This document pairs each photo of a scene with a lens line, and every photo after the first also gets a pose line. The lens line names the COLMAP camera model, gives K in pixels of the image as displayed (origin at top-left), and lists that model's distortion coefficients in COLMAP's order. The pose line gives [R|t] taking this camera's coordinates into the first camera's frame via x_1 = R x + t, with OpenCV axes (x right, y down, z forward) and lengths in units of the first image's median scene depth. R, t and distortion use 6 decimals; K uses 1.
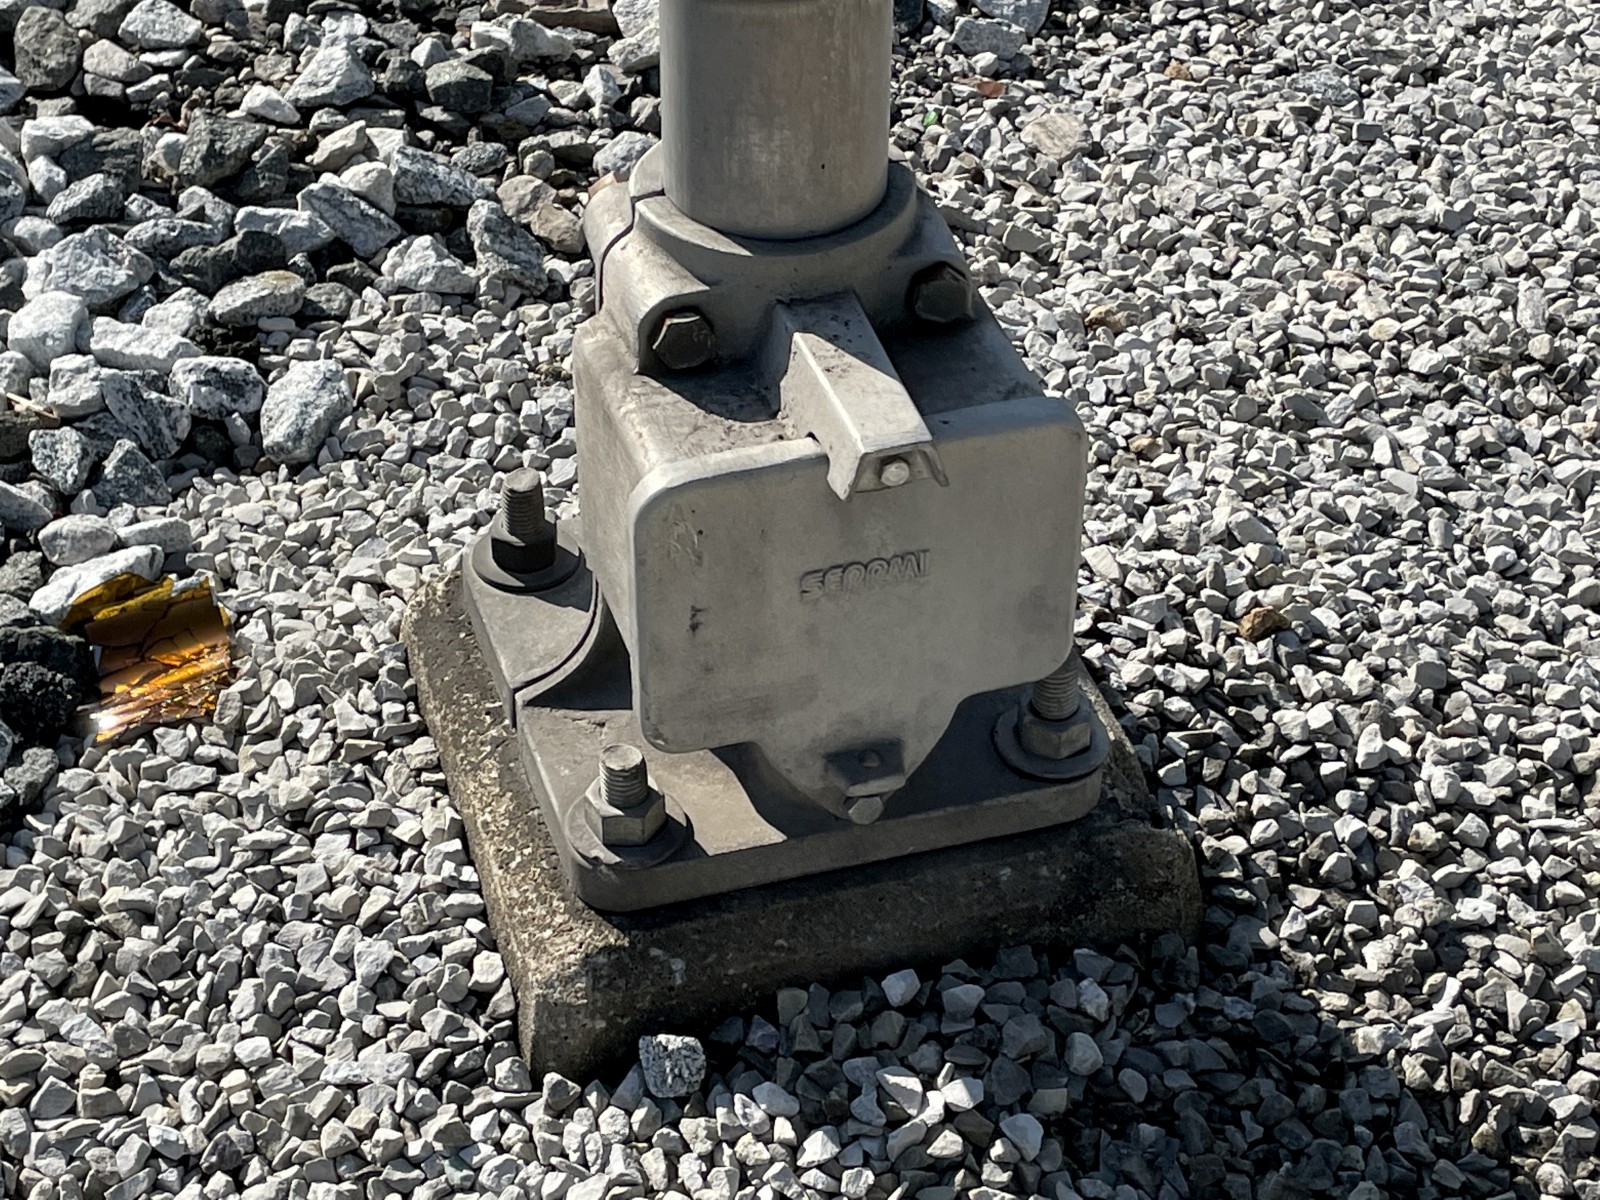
lens RADIAL K [[3193.5, 0, 795.5], [0, 3193.5, 598.1], [0, 0, 1]] dist [0.104307, 0.000000]
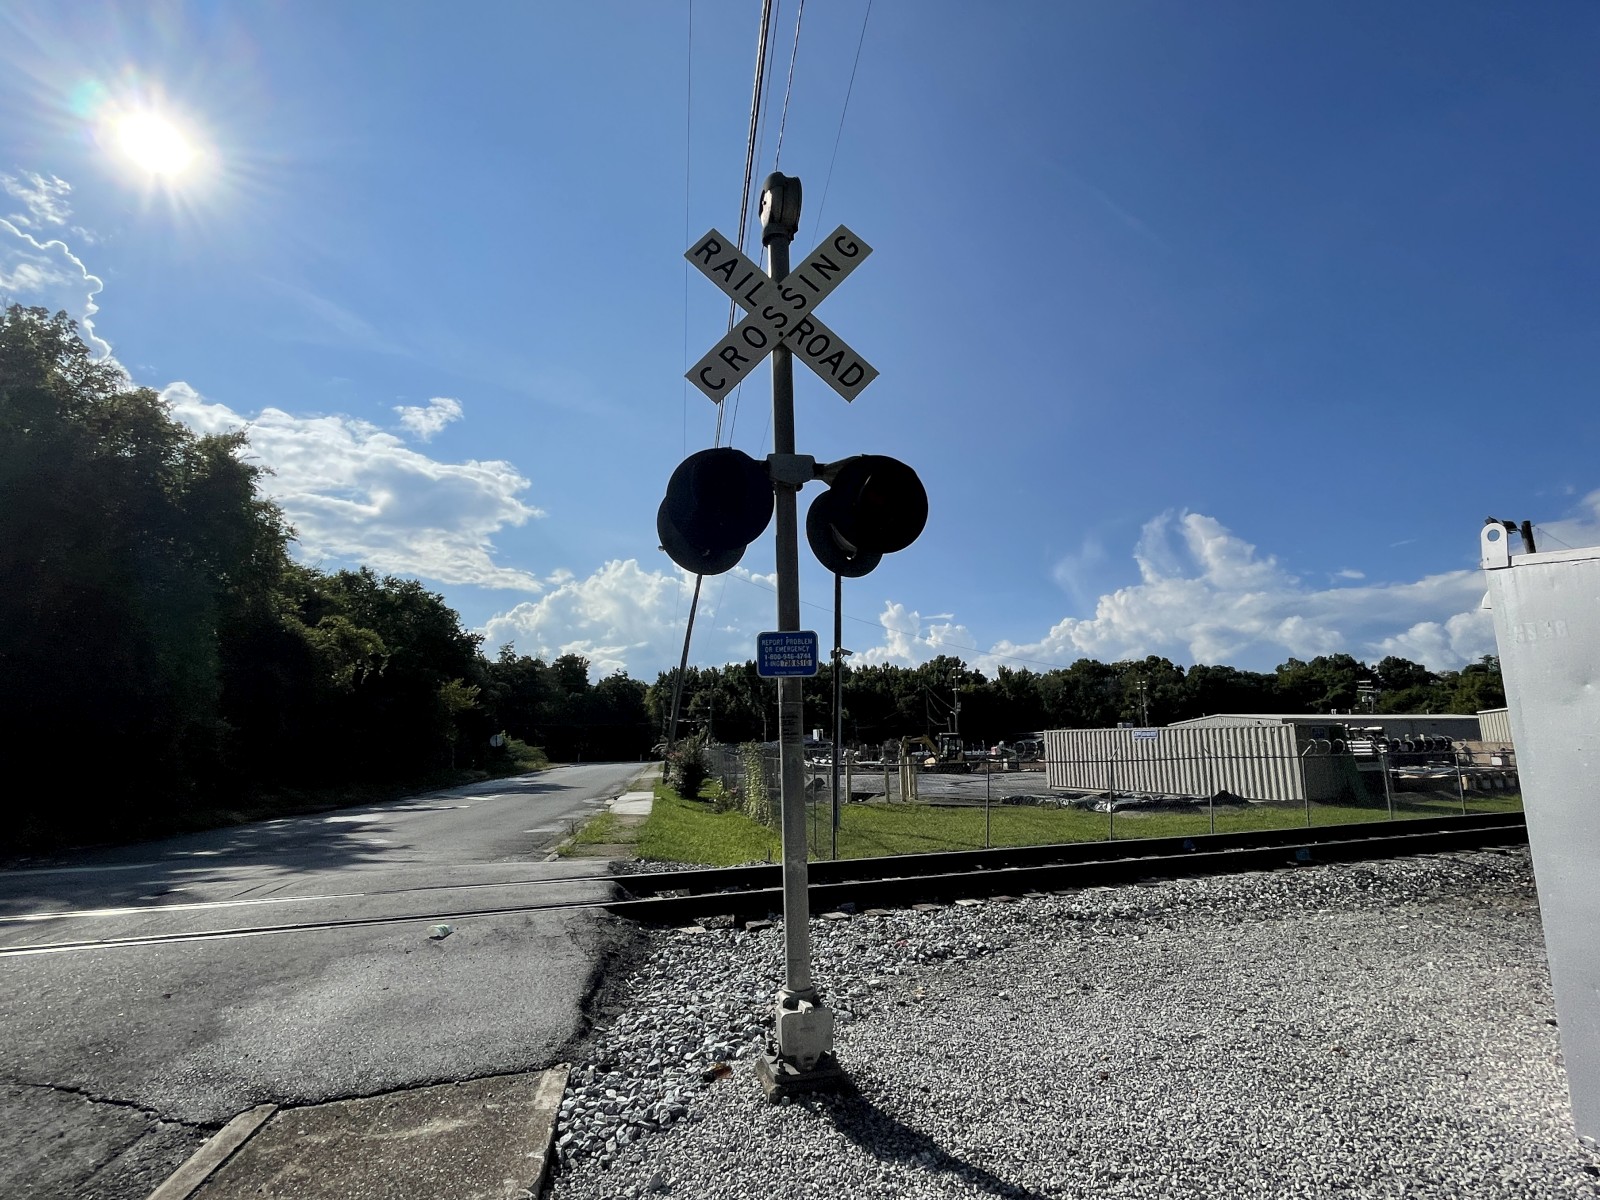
lens RADIAL K [[815.2, 0, 815.2], [0, 815.2, 606.6], [0, 0, 1]] dist [-0.000730, -0.001327]
pose [[0.998067, -0.053533, -0.031581, 0.153128], [0.013034, 0.677081, -0.735793, 0.740135], [0.060772, 0.733959, 0.676470, -1.197657]]
